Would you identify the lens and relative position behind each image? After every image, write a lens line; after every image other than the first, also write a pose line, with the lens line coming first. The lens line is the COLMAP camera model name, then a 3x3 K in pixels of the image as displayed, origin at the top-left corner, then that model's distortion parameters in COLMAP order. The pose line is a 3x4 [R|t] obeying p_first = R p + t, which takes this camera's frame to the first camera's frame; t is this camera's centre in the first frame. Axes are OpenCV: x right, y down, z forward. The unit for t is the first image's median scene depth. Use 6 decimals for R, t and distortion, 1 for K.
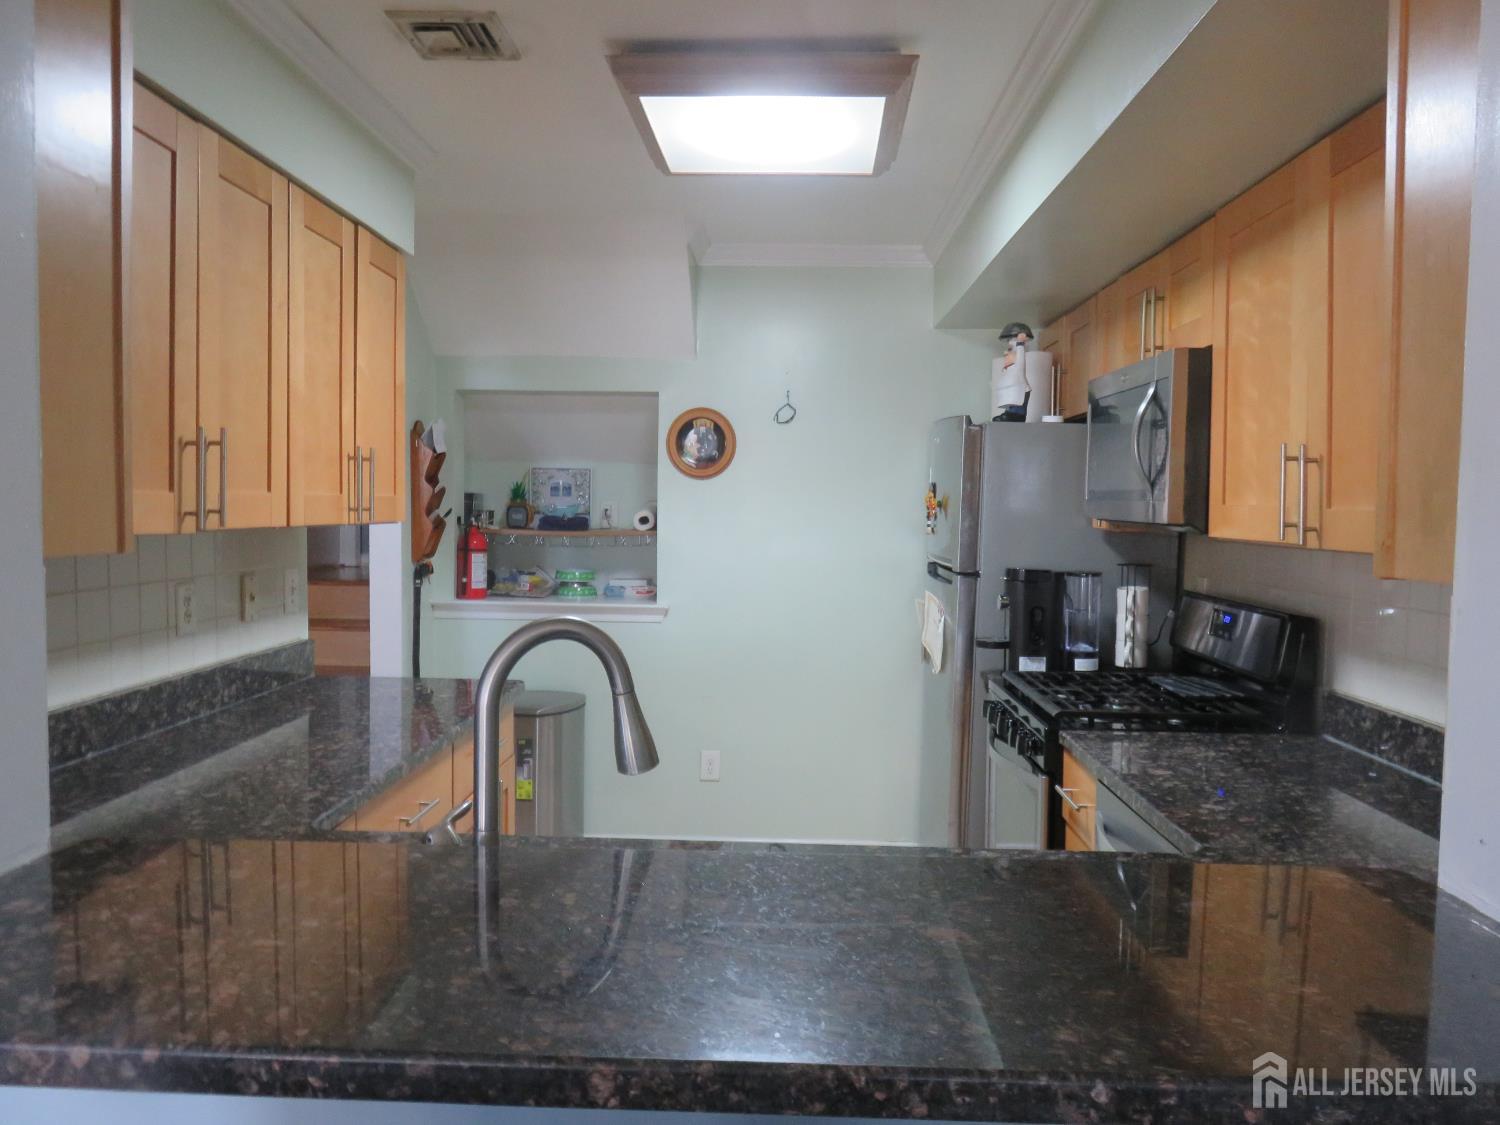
lens RADIAL K [[1122.2, 0, 756.0], [0, 1122.2, 558.4], [0, 0, 1]] dist [-0.003705, -0.006630]
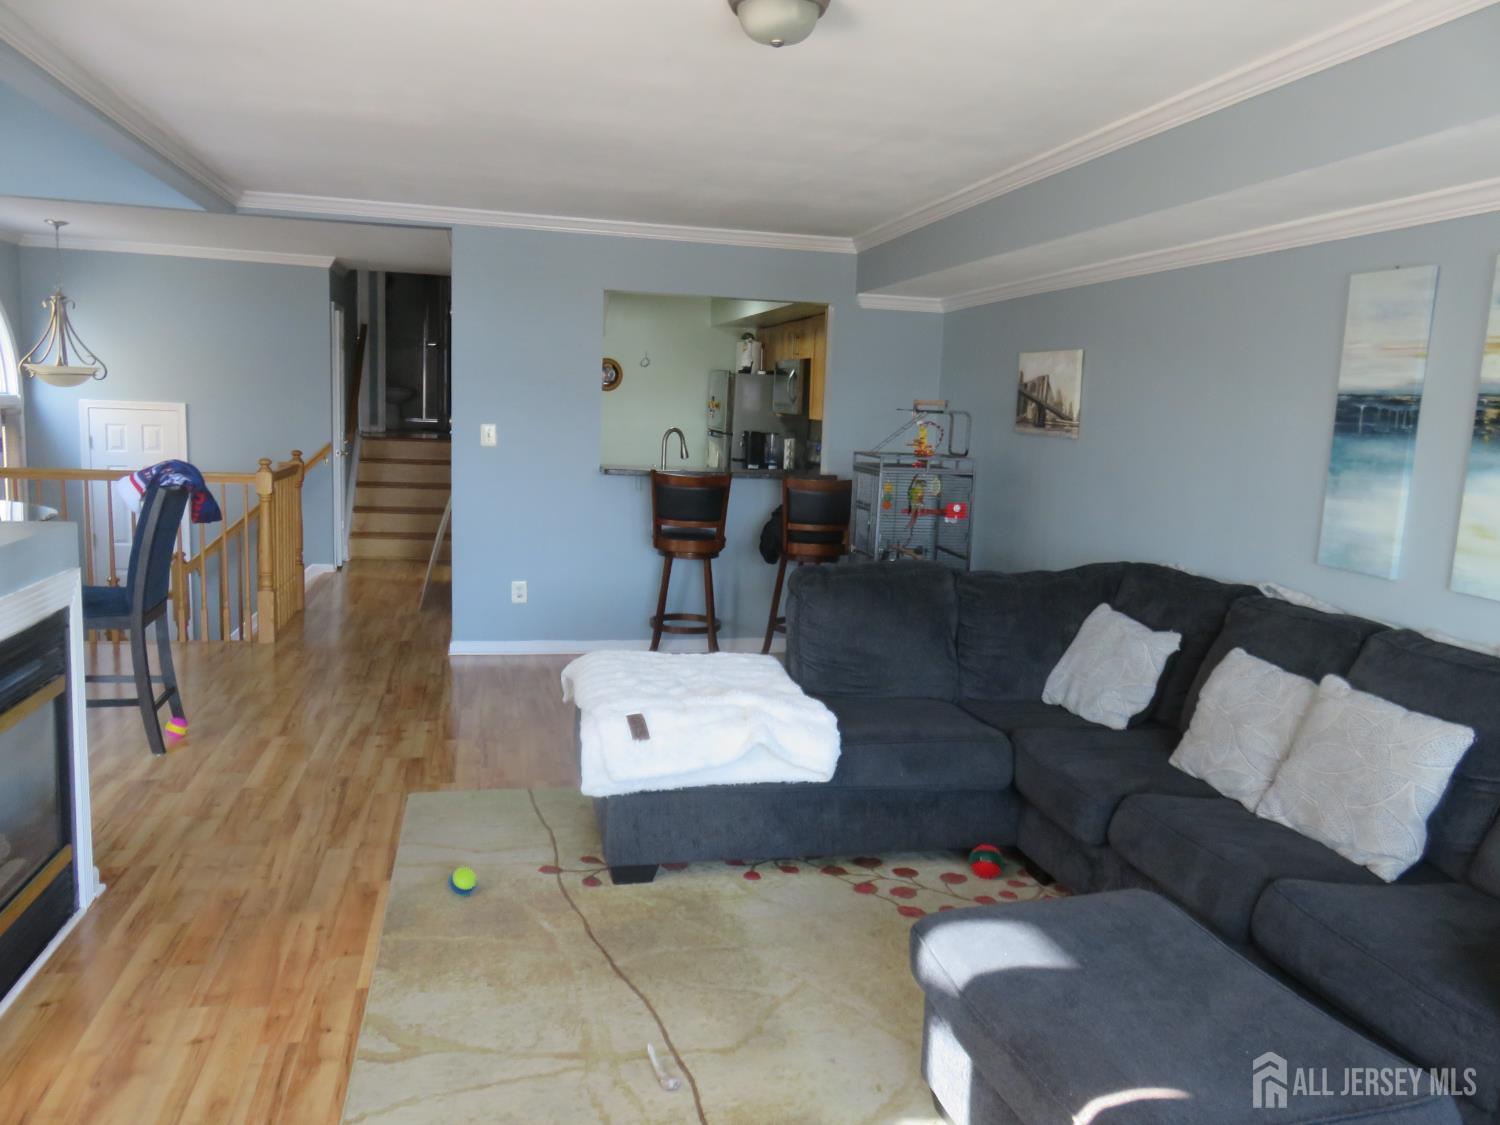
lens RADIAL K [[1122.2, 0, 747.3], [0, 1122.2, 557.6], [0, 0, 1]] dist [-0.003705, -0.006630]
pose [[0.969541, -0.011080, 0.244677, -0.402897], [-0.012311, 0.995509, 0.093864, 0.056105], [-0.244618, -0.094017, 0.965051, -1.520157]]
